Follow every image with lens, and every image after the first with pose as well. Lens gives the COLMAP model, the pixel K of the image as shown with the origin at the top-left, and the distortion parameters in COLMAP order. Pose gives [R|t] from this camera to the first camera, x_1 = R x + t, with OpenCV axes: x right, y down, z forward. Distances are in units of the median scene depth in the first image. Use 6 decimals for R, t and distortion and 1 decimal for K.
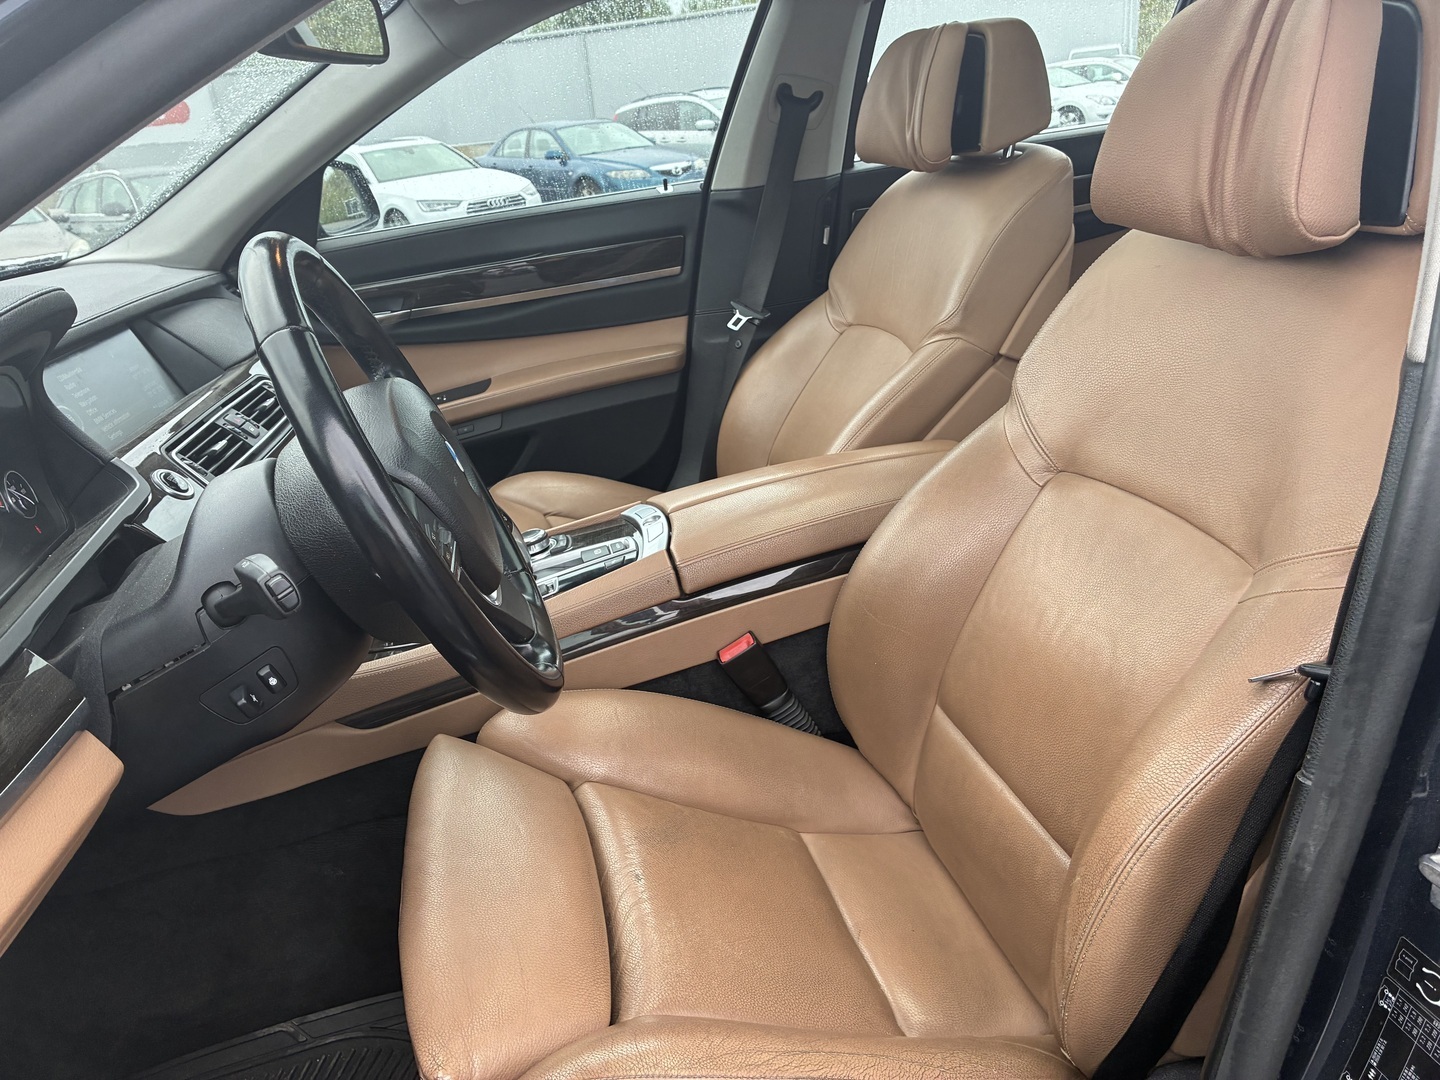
lens RADIAL K [[1082.0, 0, 693.2], [0, 1082.0, 536.0], [0, 0, 1]] dist [0.005929, -0.003346]
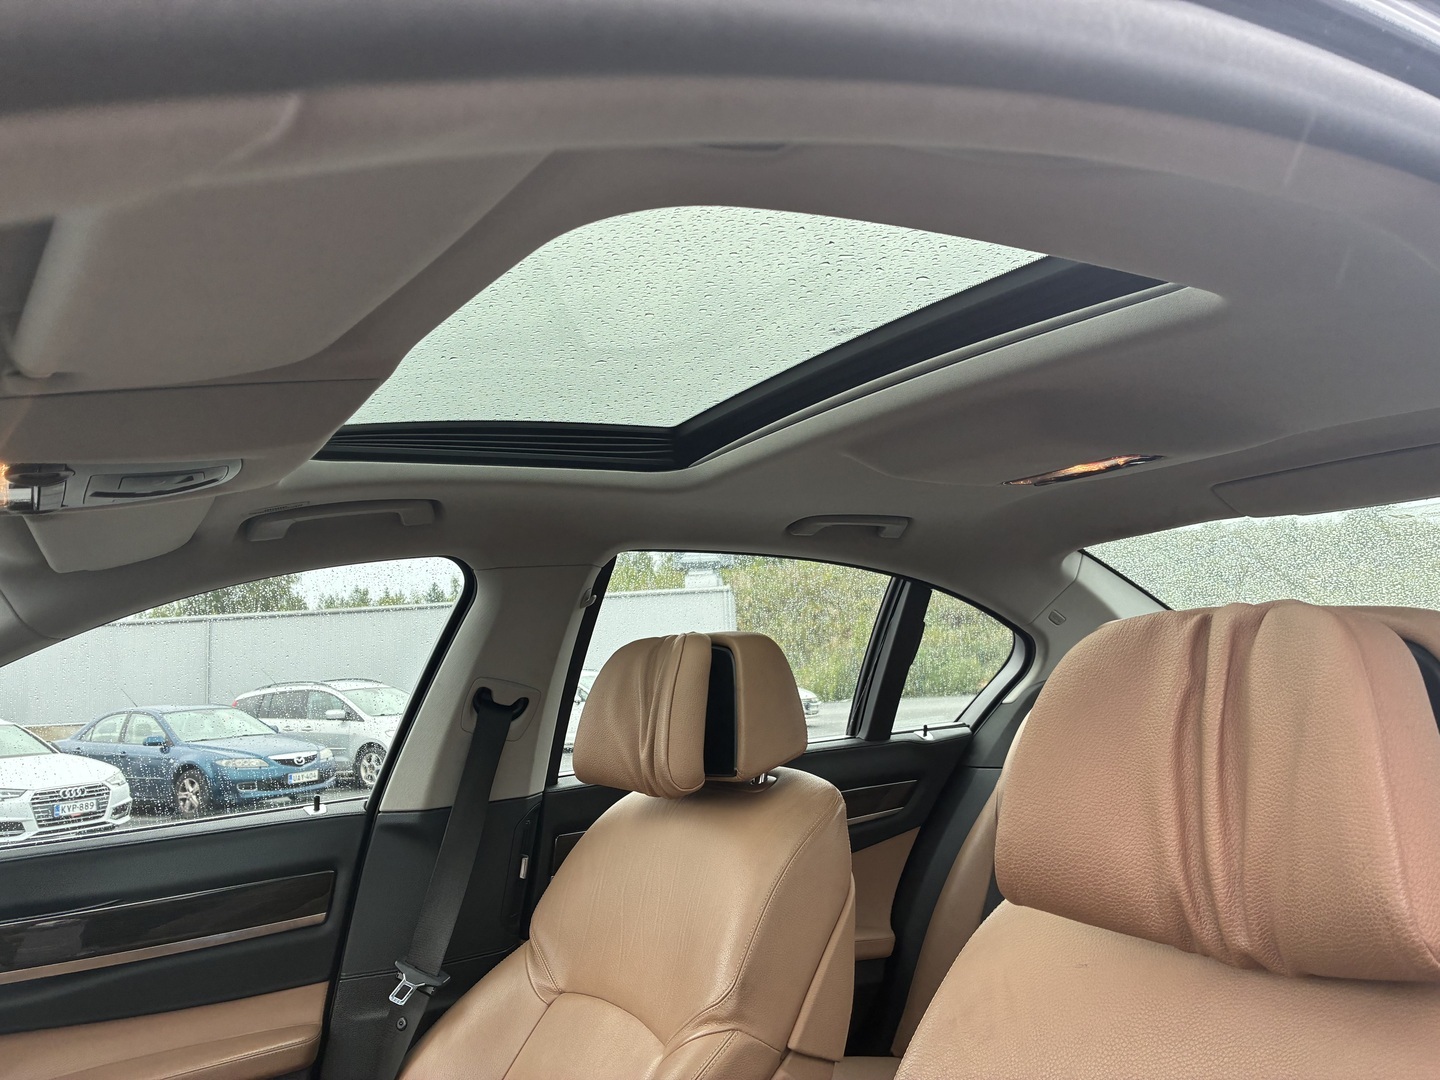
lens RADIAL K [[1096.4, 0, 713.0], [0, 1096.4, 535.6], [0, 0, 1]] dist [0.071071, -0.101926]
pose [[0.942604, 0.090250, 0.321486, -0.029764], [0.084102, 0.867576, -0.490141, -0.081064], [-0.323149, 0.489046, 0.810190, 0.181523]]
